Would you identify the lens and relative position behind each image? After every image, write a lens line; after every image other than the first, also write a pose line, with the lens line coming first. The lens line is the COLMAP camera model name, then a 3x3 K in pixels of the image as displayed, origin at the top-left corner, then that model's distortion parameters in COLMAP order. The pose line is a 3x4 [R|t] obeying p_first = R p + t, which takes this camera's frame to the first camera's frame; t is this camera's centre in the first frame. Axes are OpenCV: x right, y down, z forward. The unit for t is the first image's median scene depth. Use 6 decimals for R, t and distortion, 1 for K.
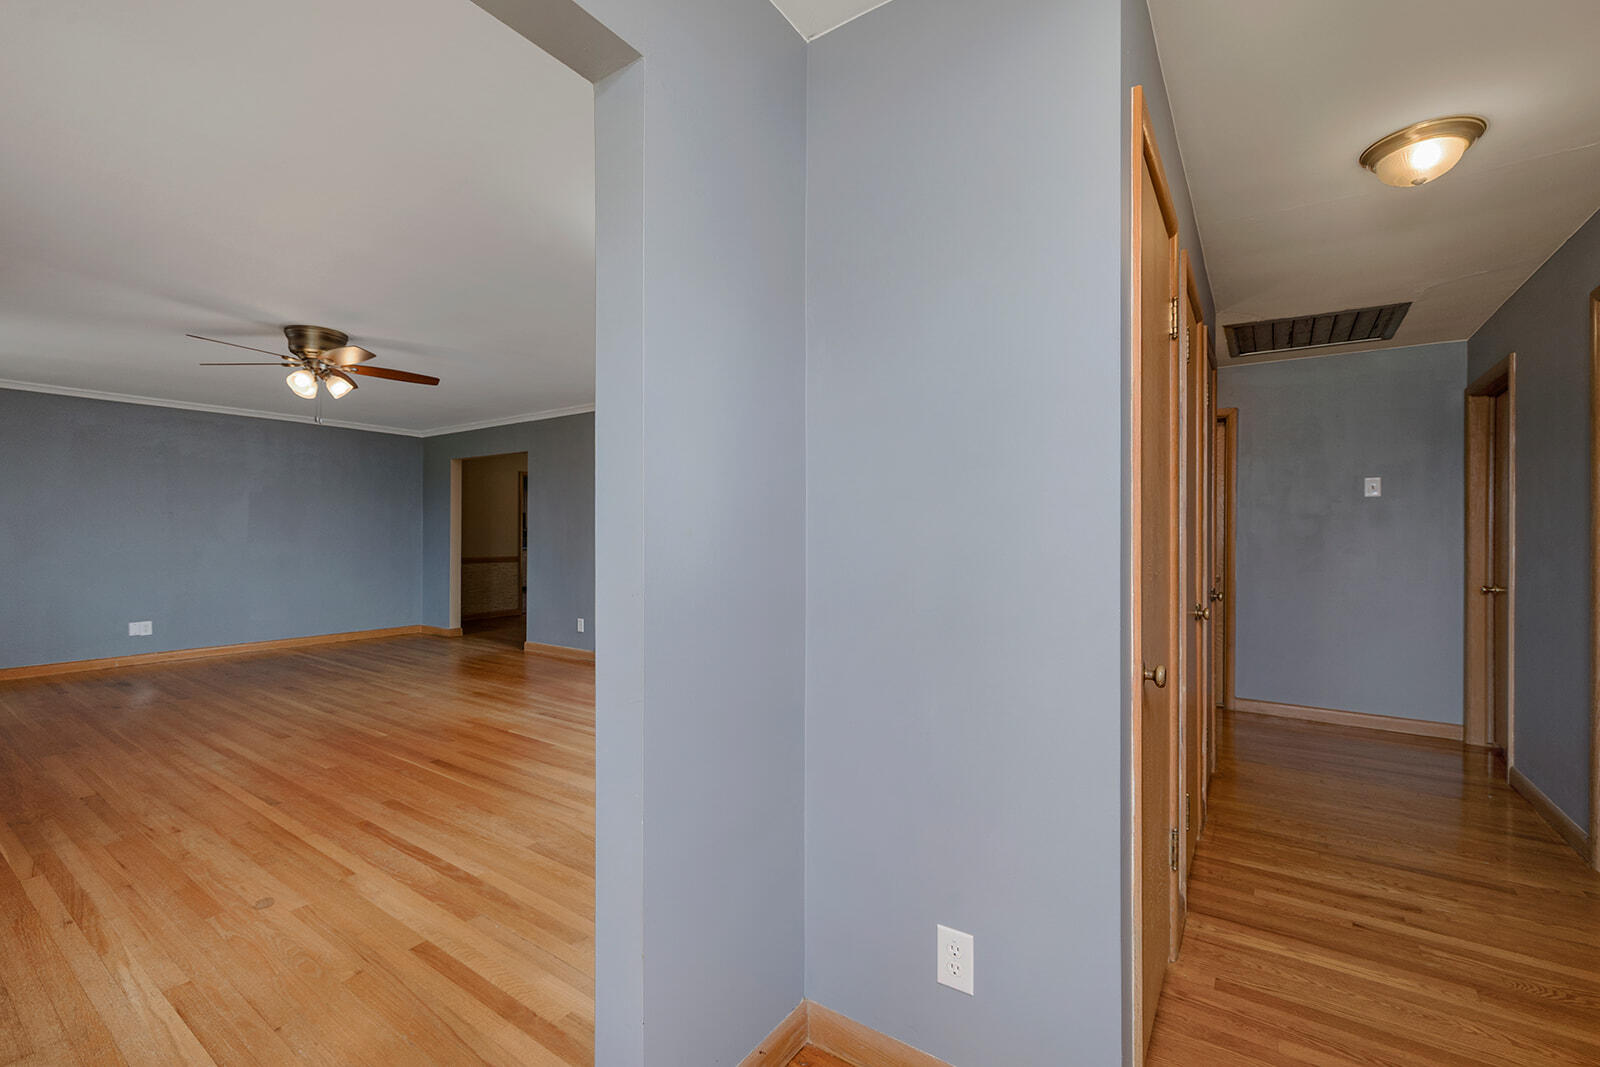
lens RADIAL K [[678.4, 0, 800.0], [0, 678.4, 533.5], [0, 0, 1]] dist [-0.000252, -0.000082]
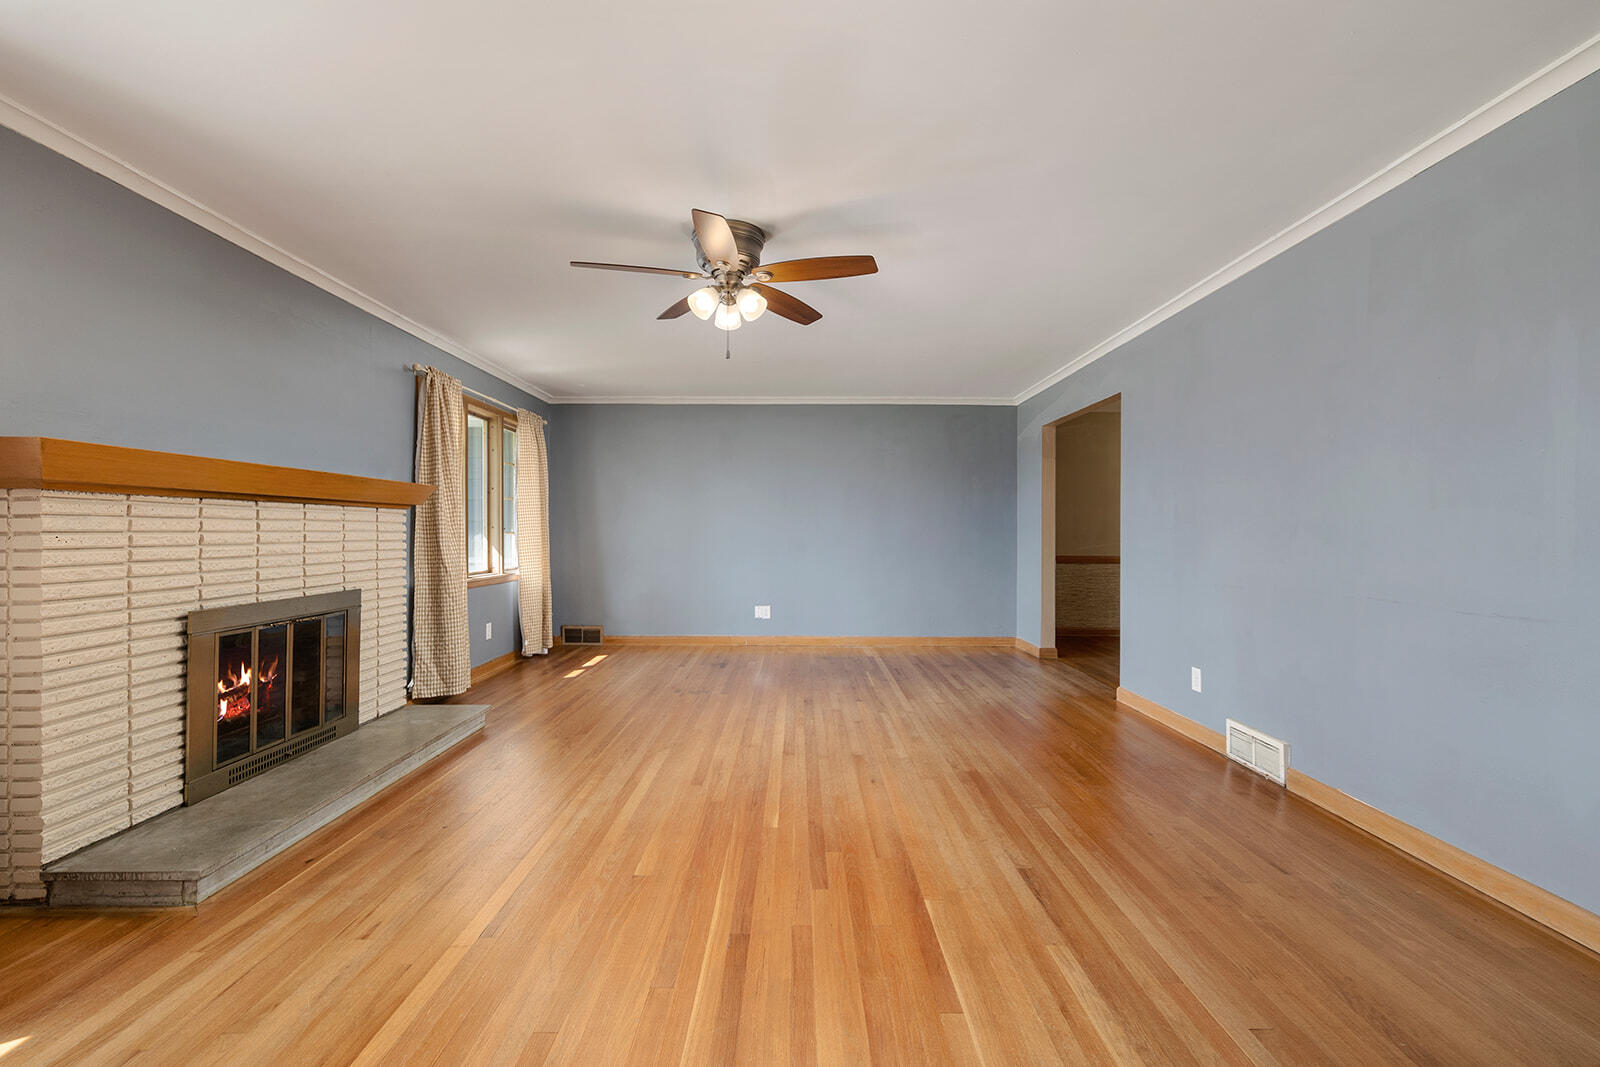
lens RADIAL K [[678.4, 0, 800.0], [0, 678.4, 533.5], [0, 0, 1]] dist [-0.000252, -0.000082]
pose [[0.565591, 0.000524, -0.824686, -0.075438], [-0.000736, 1.000000, 0.000131, 0.023429], [0.824686, 0.000533, 0.565591, 0.682243]]
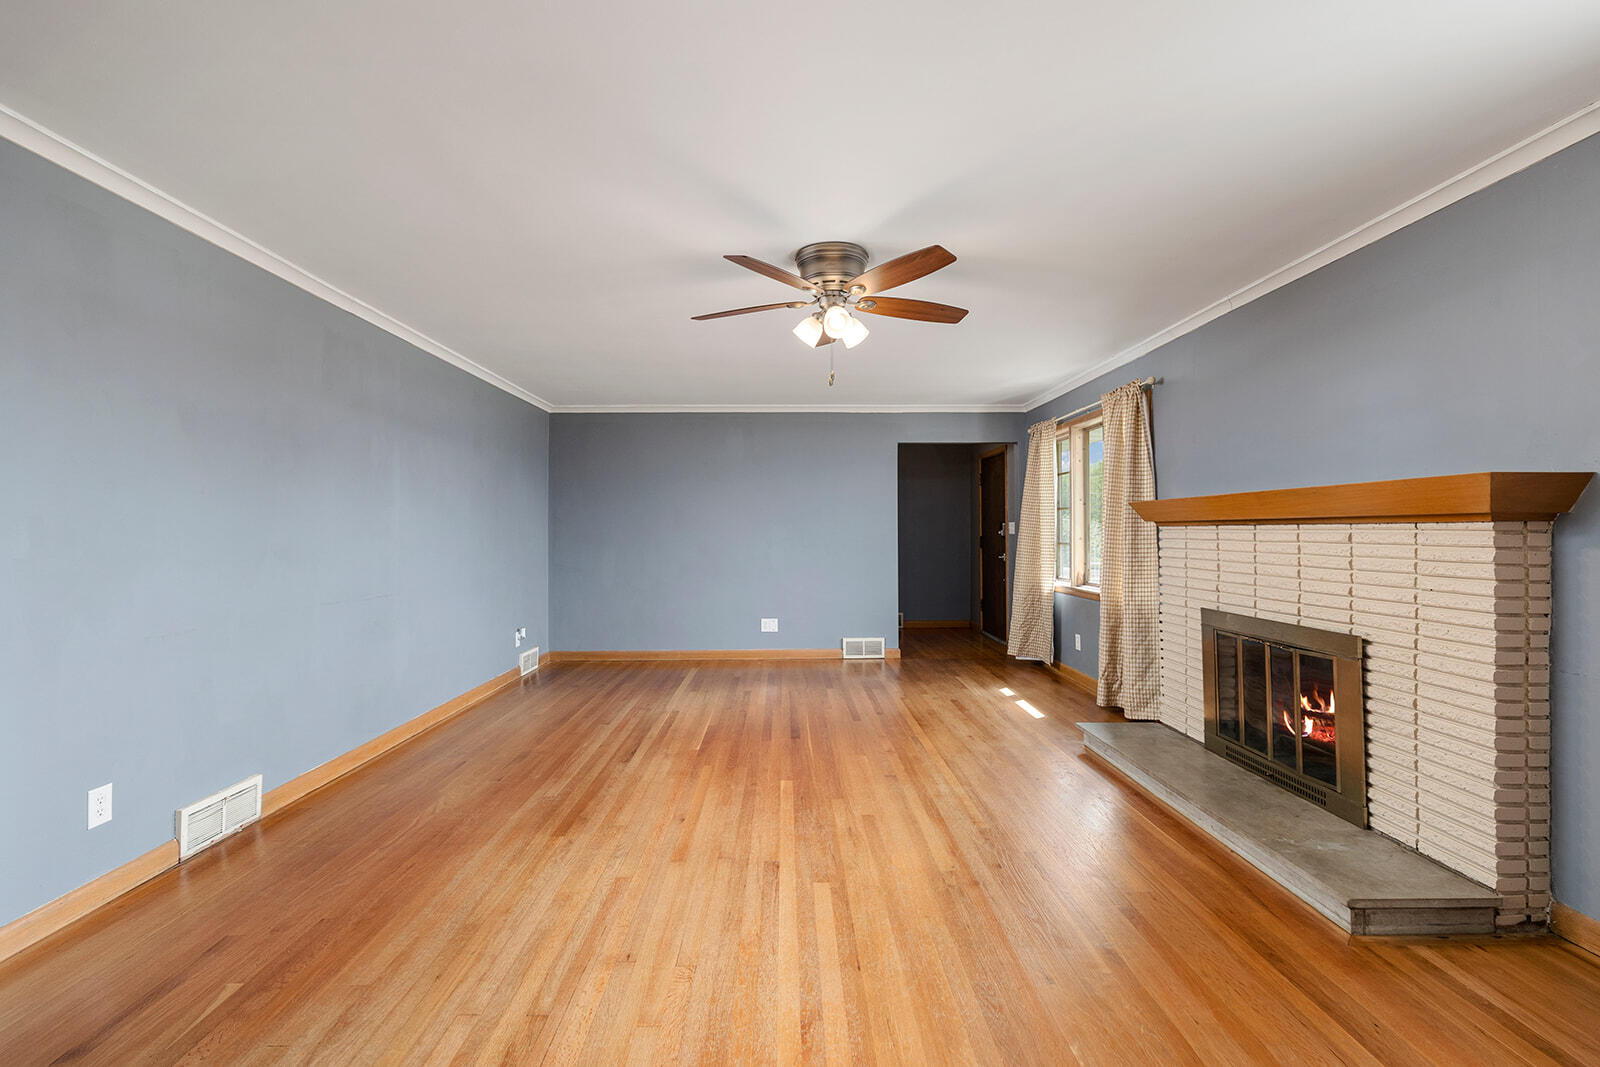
lens RADIAL K [[678.4, 0, 800.0], [0, 678.4, 533.5], [0, 0, 1]] dist [-0.000252, -0.000082]
pose [[-0.582853, -0.002022, 0.812575, -1.329480], [0.001872, 0.999991, 0.003831, -0.004010], [-0.812576, 0.003754, -0.582844, 1.508444]]
